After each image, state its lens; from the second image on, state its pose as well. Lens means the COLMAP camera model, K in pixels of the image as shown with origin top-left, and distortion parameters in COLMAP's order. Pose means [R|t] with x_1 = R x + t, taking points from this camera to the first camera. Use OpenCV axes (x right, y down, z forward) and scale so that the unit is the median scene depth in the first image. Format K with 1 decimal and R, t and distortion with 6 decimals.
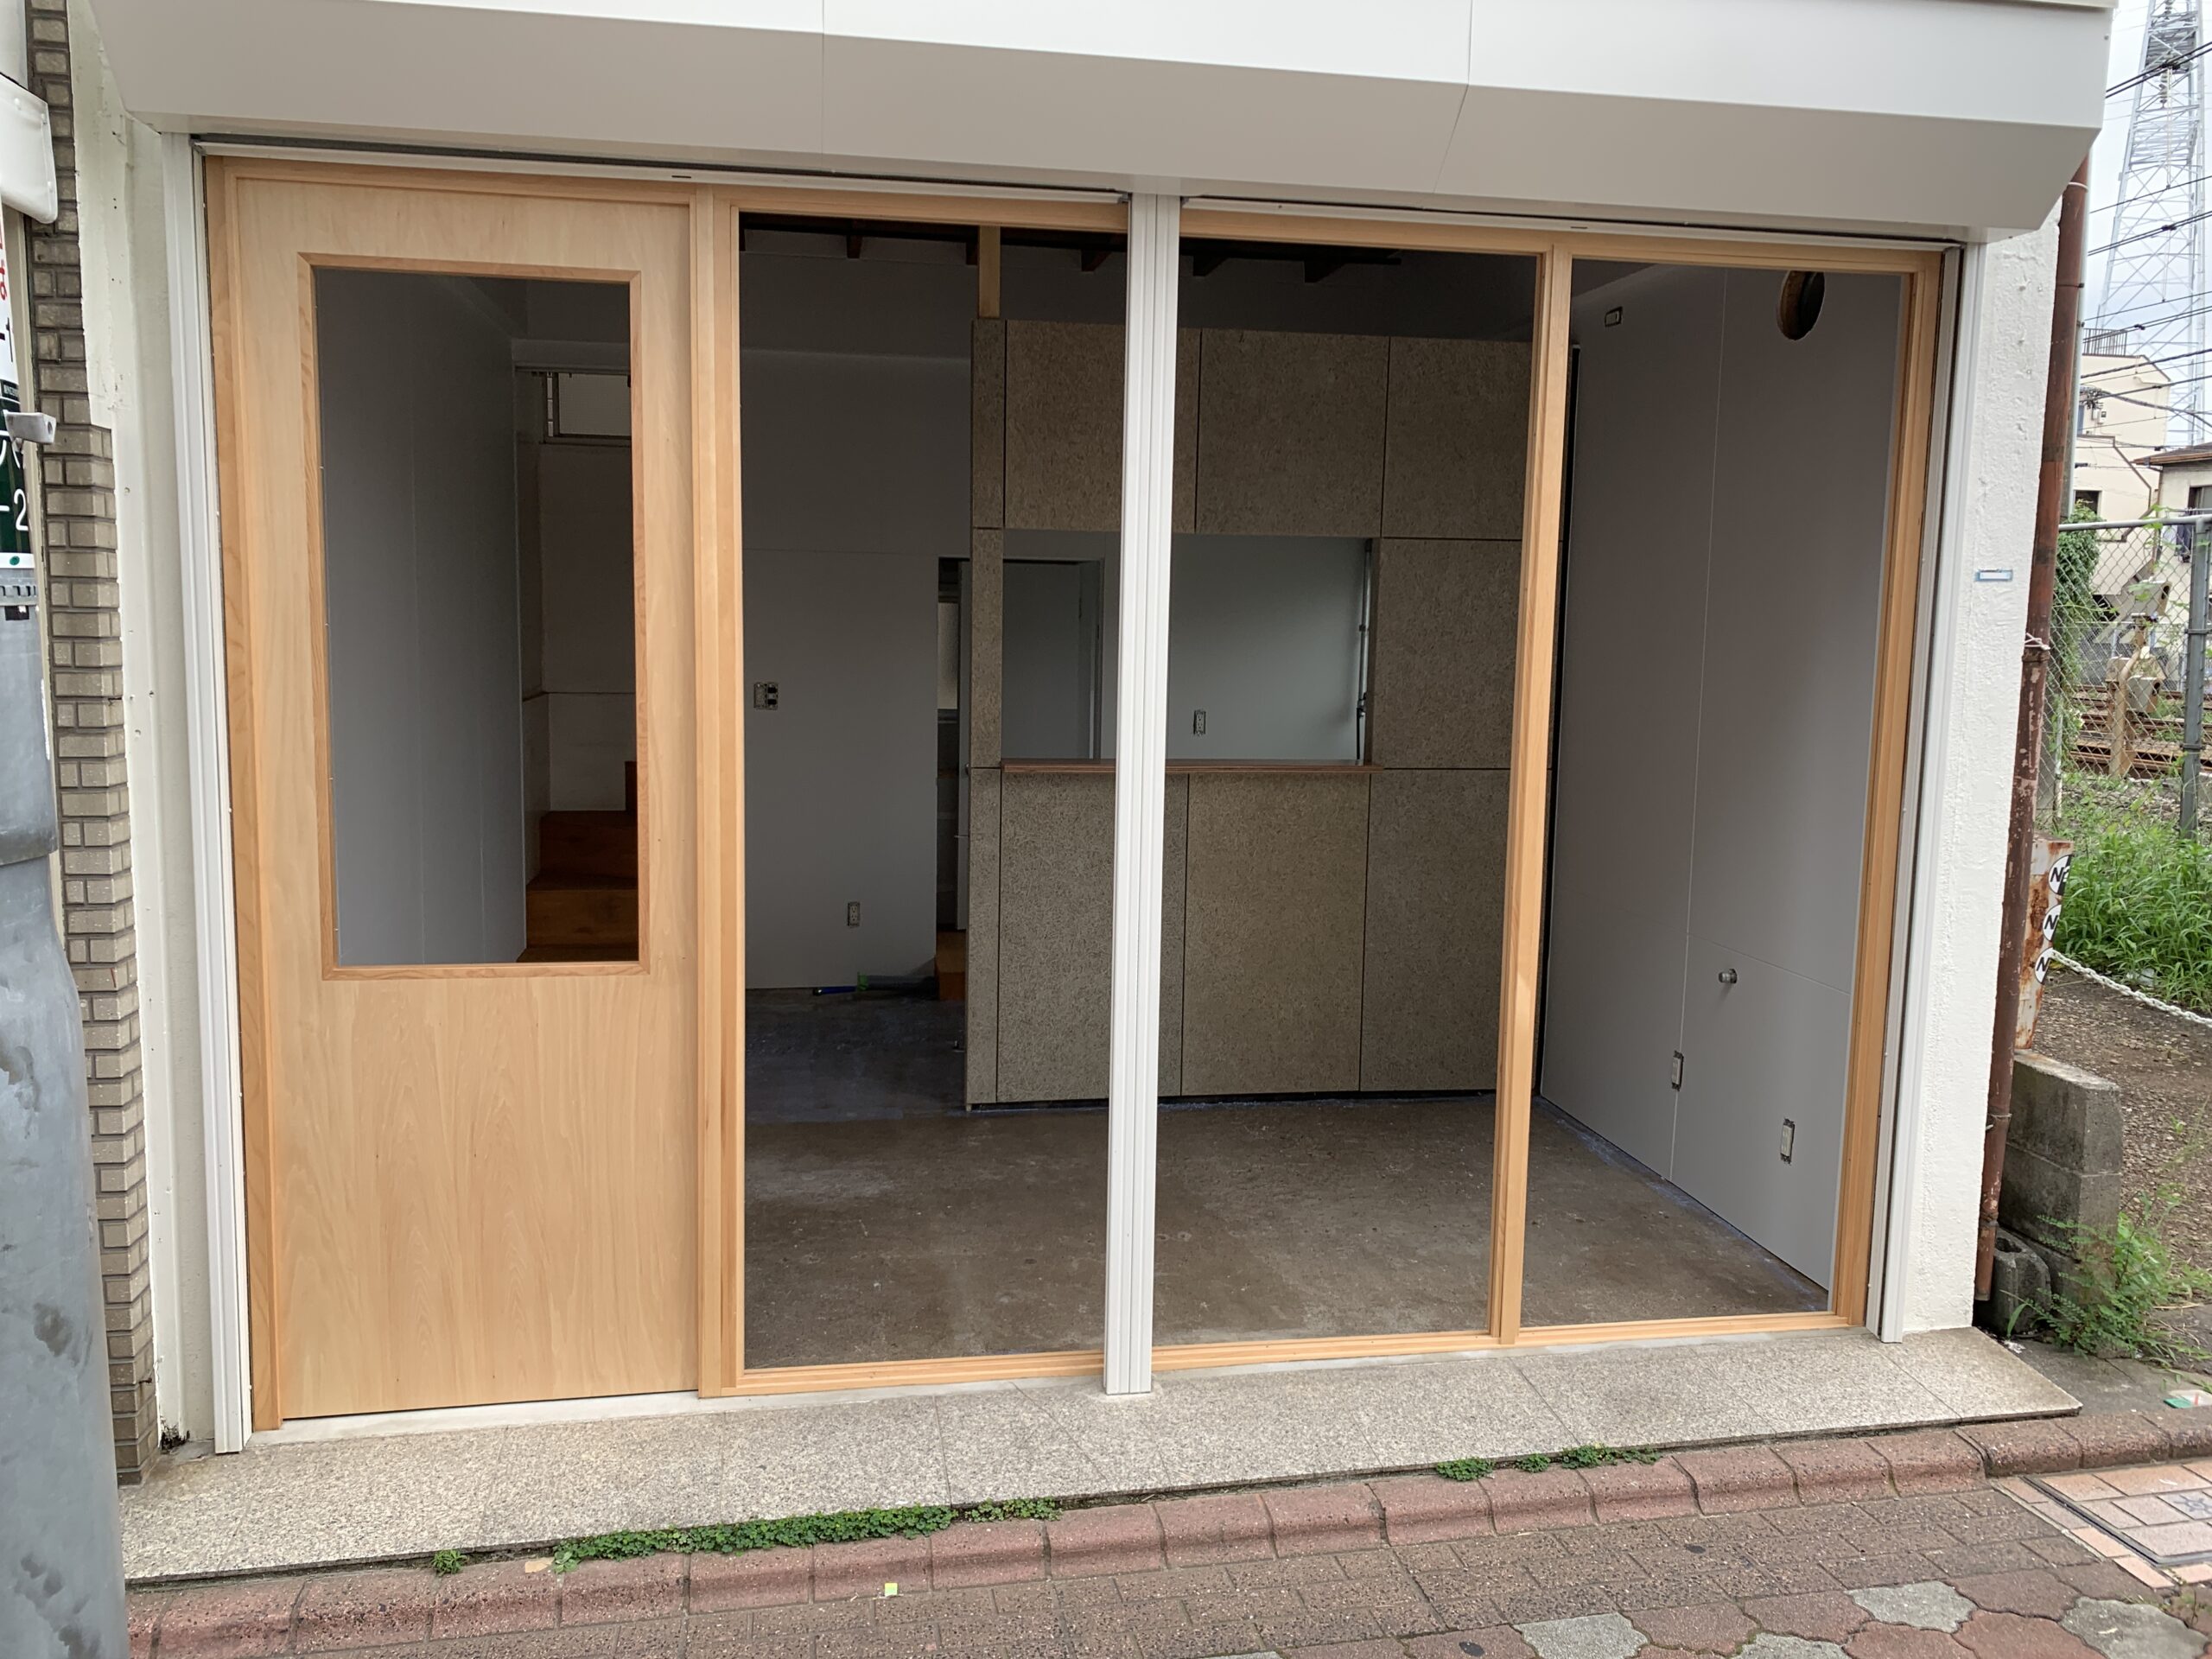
lens RADIAL K [[1686.0, 0, 1092.5], [0, 1686.0, 826.5], [0, 0, 1]] dist [0.040195, -0.044437]
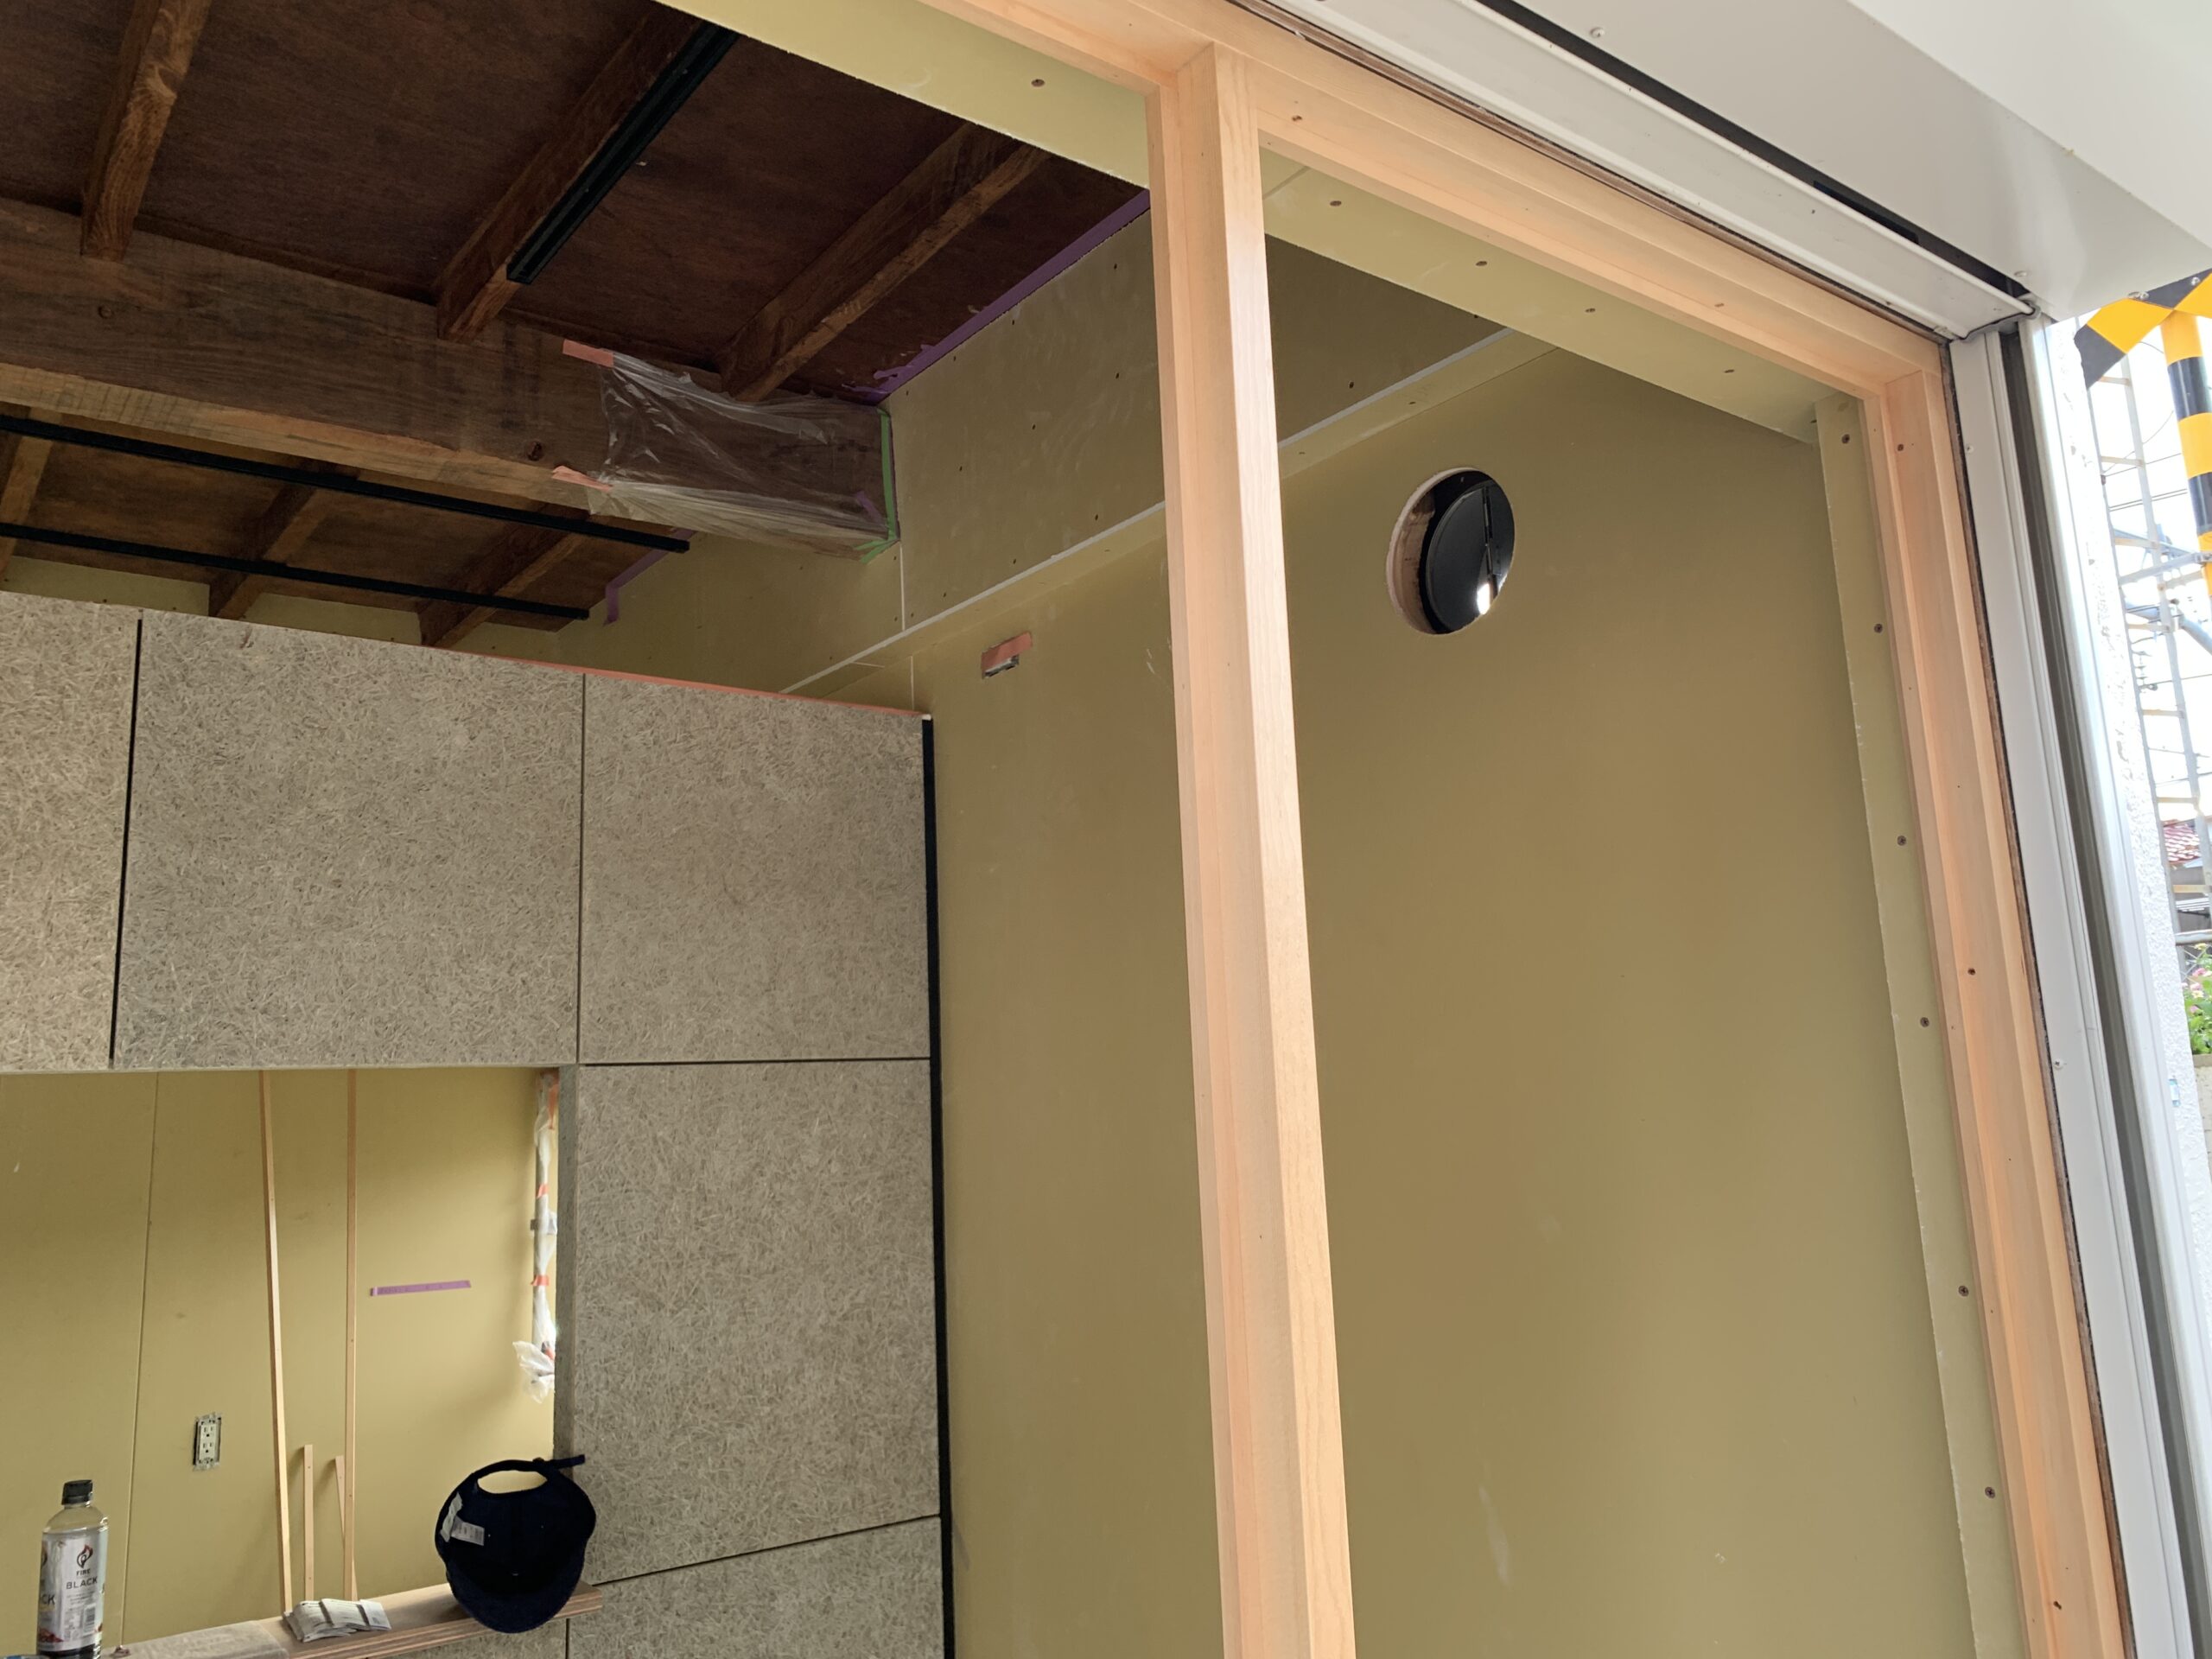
lens RADIAL K [[1686.0, 0, 1099.5], [0, 1686.0, 833.5], [0, 0, 1]] dist [0.040195, -0.044437]
pose [[0.889481, 0.025698, 0.456250, 0.082681], [0.110604, 0.956625, -0.269510, -0.089289], [-0.443386, 0.290187, 0.848057, 0.514980]]
